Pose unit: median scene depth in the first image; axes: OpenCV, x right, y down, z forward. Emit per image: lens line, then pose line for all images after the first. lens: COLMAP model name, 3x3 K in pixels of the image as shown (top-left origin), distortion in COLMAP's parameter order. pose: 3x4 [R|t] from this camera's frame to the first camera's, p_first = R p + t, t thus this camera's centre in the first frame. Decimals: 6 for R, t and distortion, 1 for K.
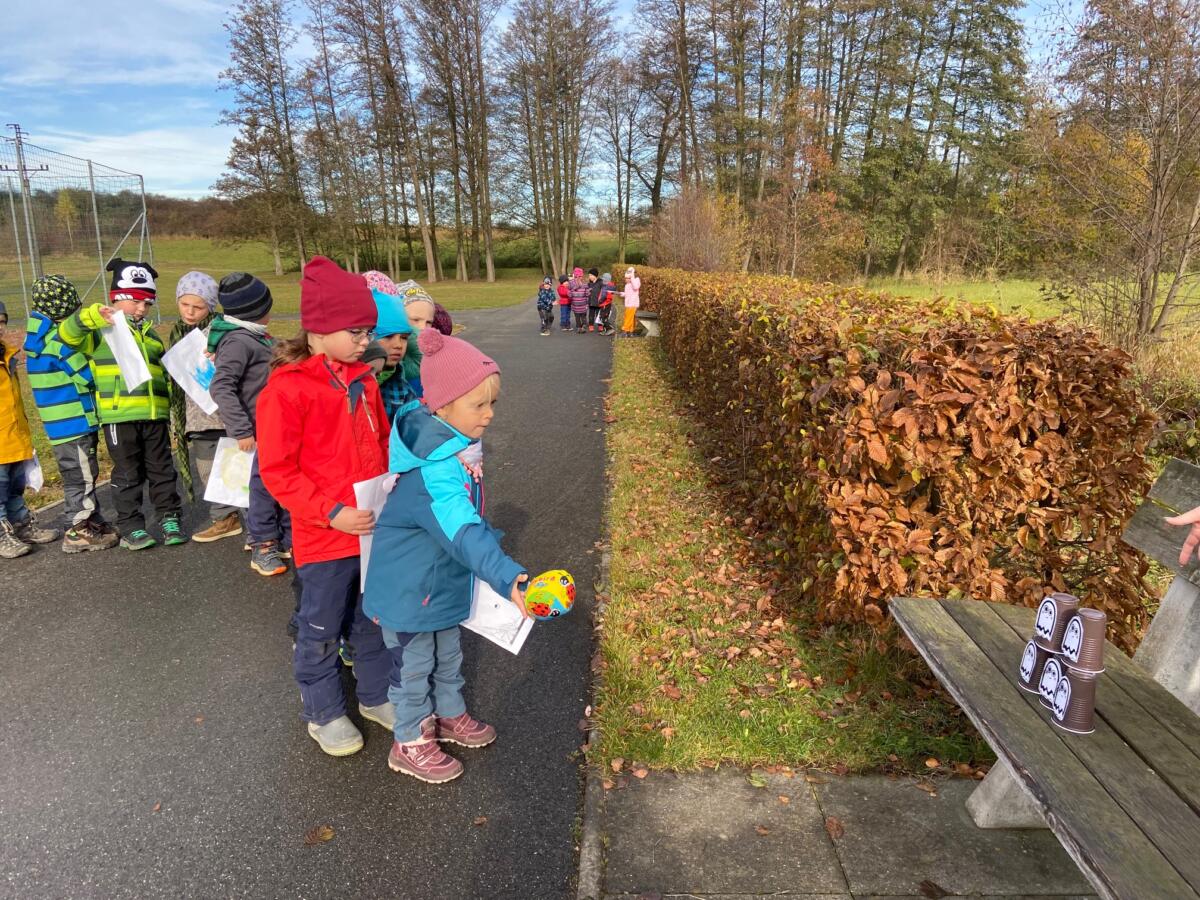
lens RADIAL K [[905.6, 0, 596.1], [0, 905.6, 456.0], [0, 0, 1]] dist [0.119323, -0.150984]
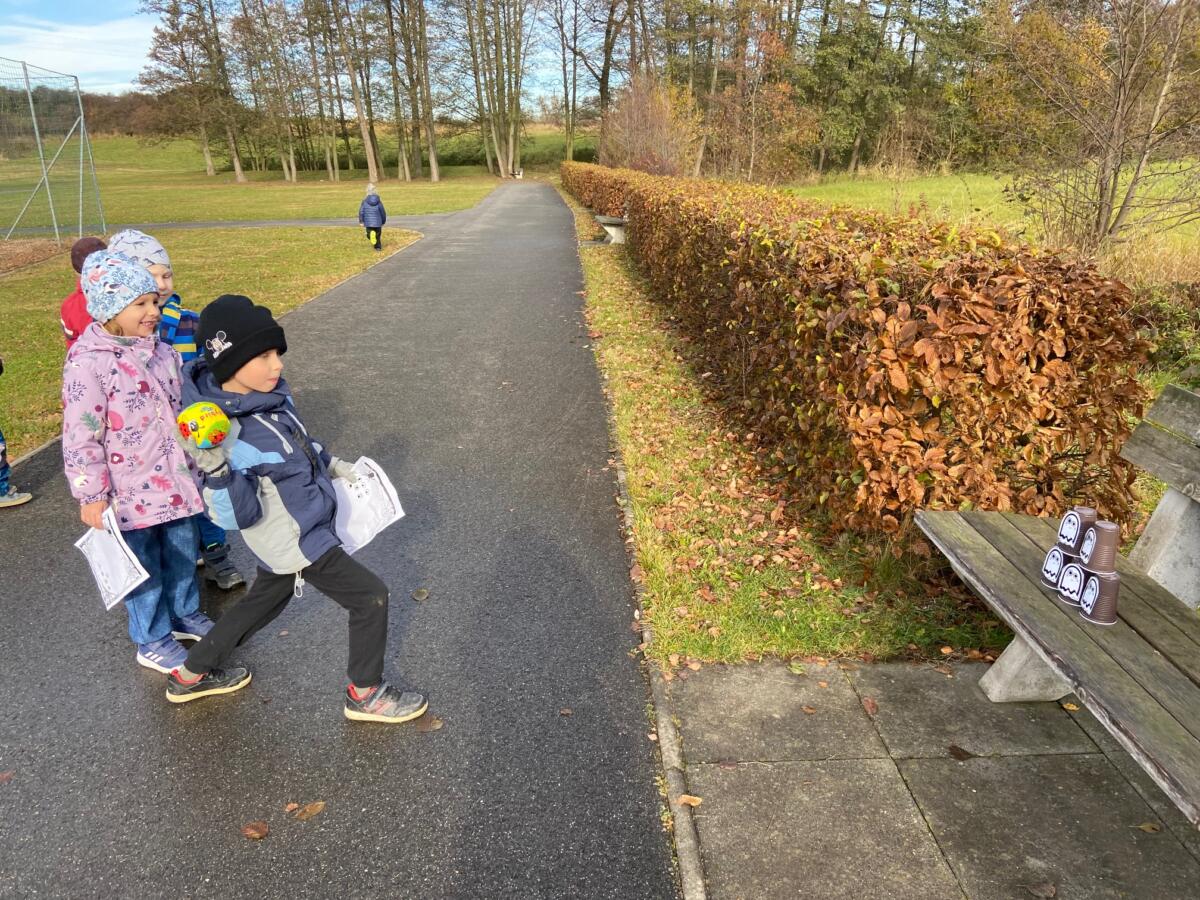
lens RADIAL K [[905.6, 0, 579.5], [0, 905.6, 462.7], [0, 0, 1]] dist [0.119323, -0.150984]
pose [[0.999102, -0.022610, 0.035834, -0.092644], [0.018455, 0.993501, 0.112320, -0.027843], [-0.038141, -0.111558, 0.993026, -0.073347]]
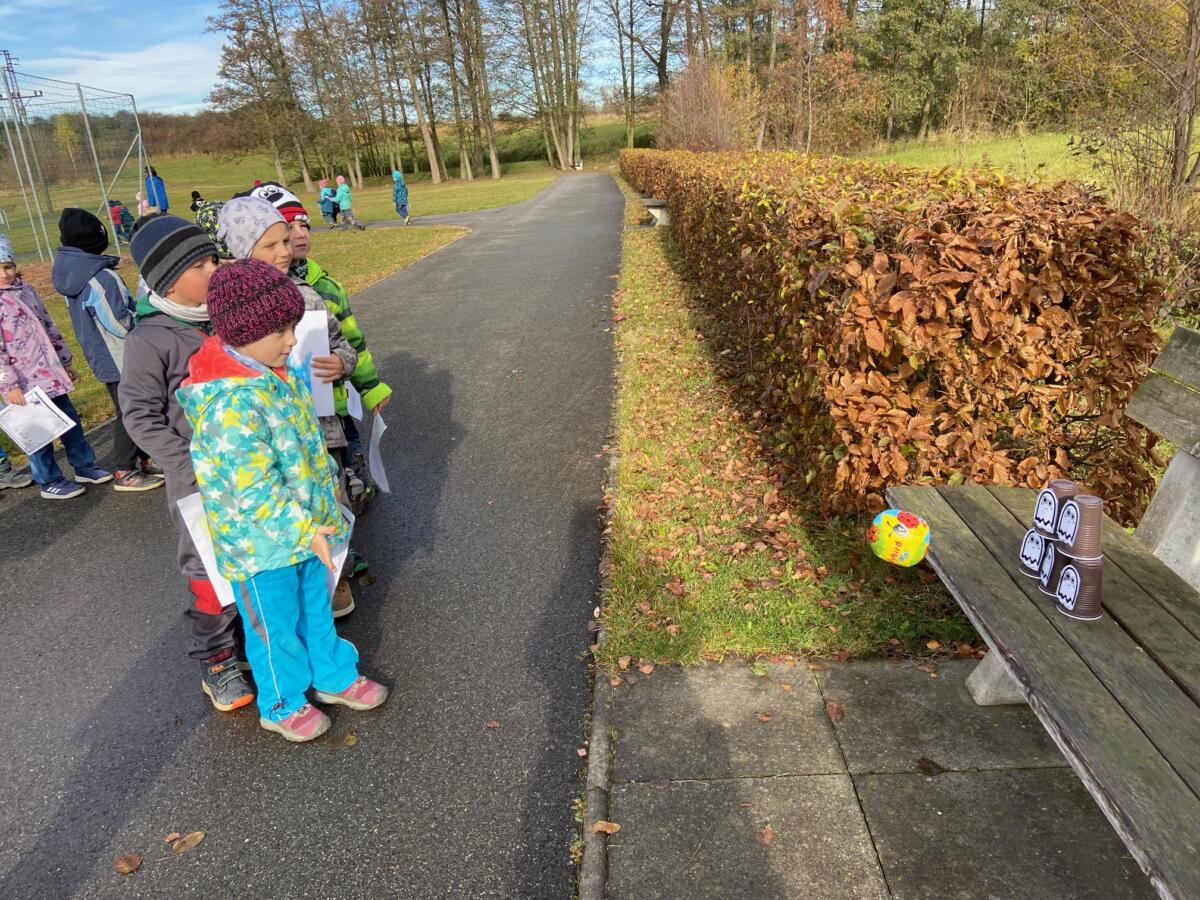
lens RADIAL K [[905.6, 0, 580.4], [0, 905.6, 460.9], [0, 0, 1]] dist [0.119323, -0.150984]
pose [[0.996974, -0.061722, -0.047254, 0.025655], [0.066860, 0.990967, 0.116249, -0.008404], [0.039652, -0.119057, 0.992095, 0.002396]]
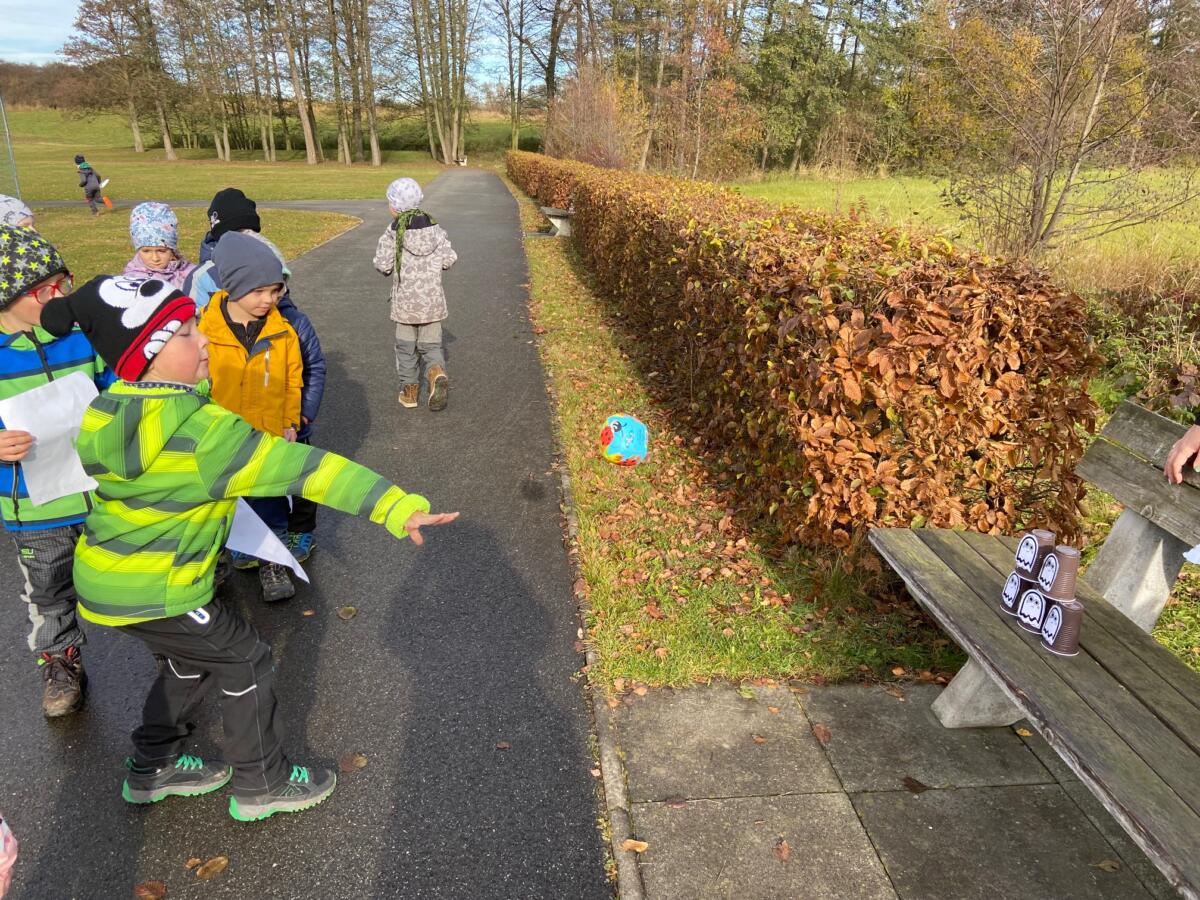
lens RADIAL K [[905.6, 0, 592.6], [0, 905.6, 463.1], [0, 0, 1]] dist [0.119323, -0.150984]
pose [[0.993640, -0.014805, 0.111625, -0.088325], [0.001027, 0.992469, 0.122489, -0.039118], [-0.112598, -0.121595, 0.986173, -0.021053]]
